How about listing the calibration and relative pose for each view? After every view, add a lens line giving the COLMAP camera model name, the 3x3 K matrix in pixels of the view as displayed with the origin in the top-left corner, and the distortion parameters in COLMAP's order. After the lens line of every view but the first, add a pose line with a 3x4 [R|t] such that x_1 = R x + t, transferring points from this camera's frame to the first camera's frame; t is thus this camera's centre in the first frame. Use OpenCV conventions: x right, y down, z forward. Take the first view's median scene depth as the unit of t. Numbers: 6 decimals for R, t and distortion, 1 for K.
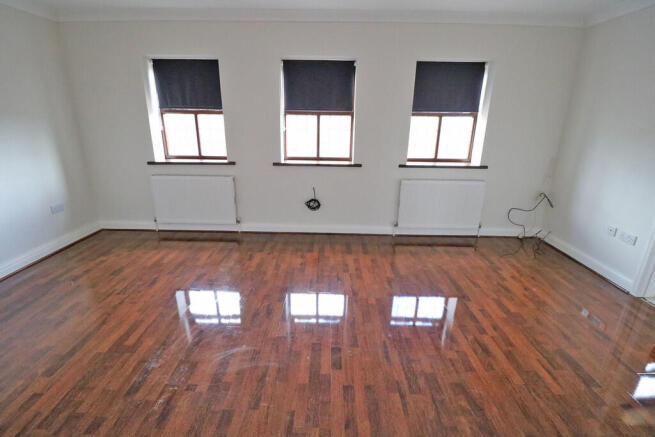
lens RADIAL K [[303.2, 0, 324.9], [0, 303.2, 211.8], [0, 0, 1]] dist [-0.000142, -0.011573]
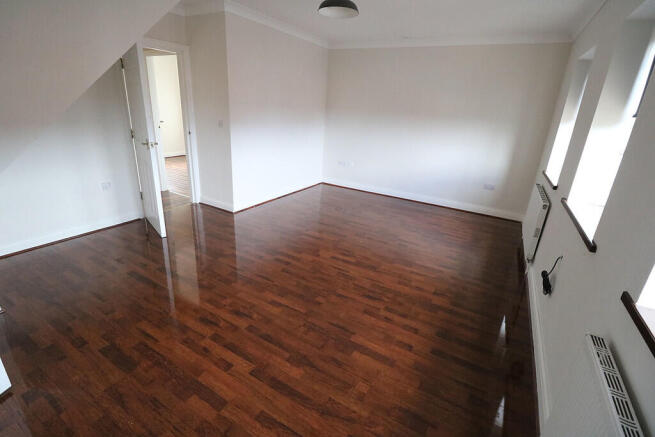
lens RADIAL K [[303.2, 0, 324.9], [0, 303.2, 211.8], [0, 0, 1]] dist [-0.000142, -0.011573]
pose [[-0.491675, 0.244729, -0.835681, 0.651373], [-0.325952, 0.838198, 0.437241, -0.269072], [0.807472, 0.487373, -0.332351, 0.878036]]
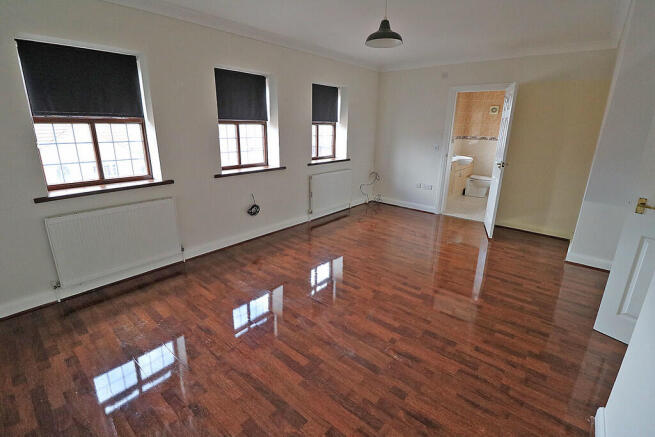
lens RADIAL K [[303.2, 0, 324.9], [0, 303.2, 211.8], [0, 0, 1]] dist [-0.000142, -0.011573]
pose [[0.638558, -0.215528, 0.738777, -0.713754], [0.230670, 0.969447, 0.083445, -0.055146], [-0.734190, 0.117129, 0.668764, 0.147585]]
